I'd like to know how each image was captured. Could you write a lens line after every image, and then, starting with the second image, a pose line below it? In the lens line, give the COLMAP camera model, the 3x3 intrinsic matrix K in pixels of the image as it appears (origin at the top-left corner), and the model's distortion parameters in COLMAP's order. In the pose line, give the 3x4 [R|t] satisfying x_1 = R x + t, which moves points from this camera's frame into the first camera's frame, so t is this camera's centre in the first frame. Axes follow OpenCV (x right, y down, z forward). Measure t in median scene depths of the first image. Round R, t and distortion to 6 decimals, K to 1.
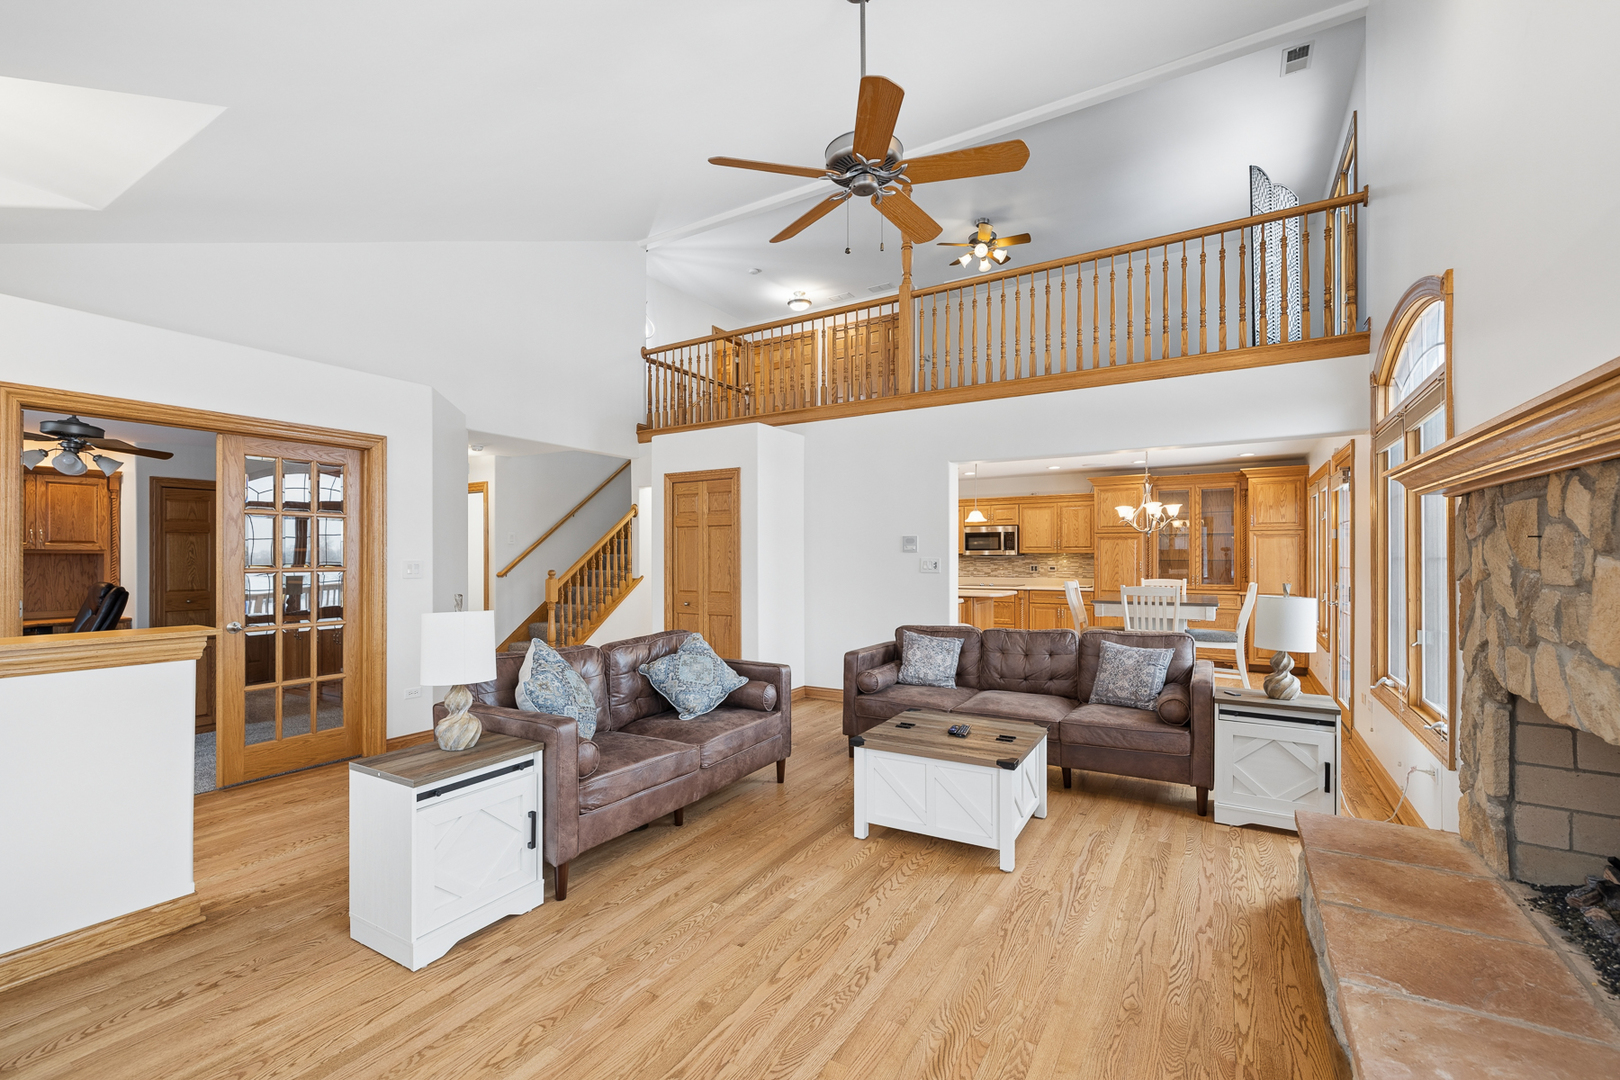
lens RADIAL K [[693.6, 0, 807.0], [0, 693.6, 550.7], [0, 0, 1]] dist [-0.012980, -0.000038]
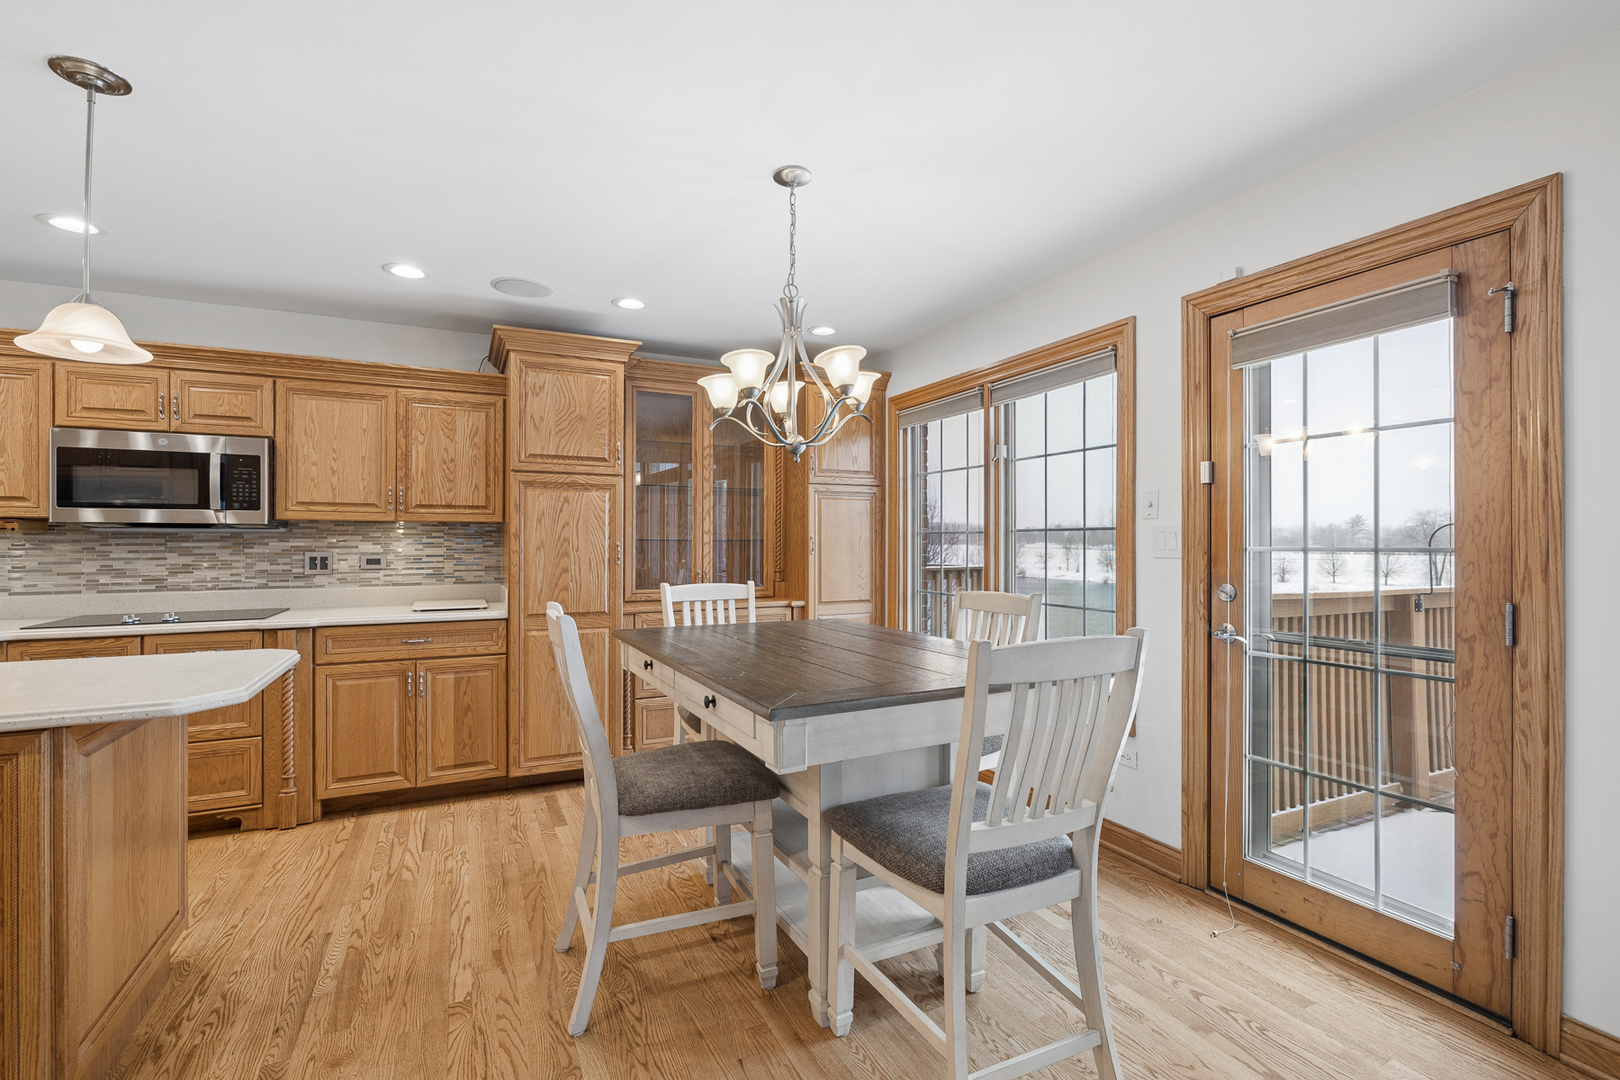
lens RADIAL K [[720.6, 0, 802.4], [0, 720.6, 537.0], [0, 0, 1]] dist [-0.004019, -0.000333]
pose [[0.543316, 0.006894, 0.839500, 0.149341], [-0.008645, 0.999959, -0.002617, 0.011042], [-0.839484, -0.005835, 0.543353, 0.587610]]
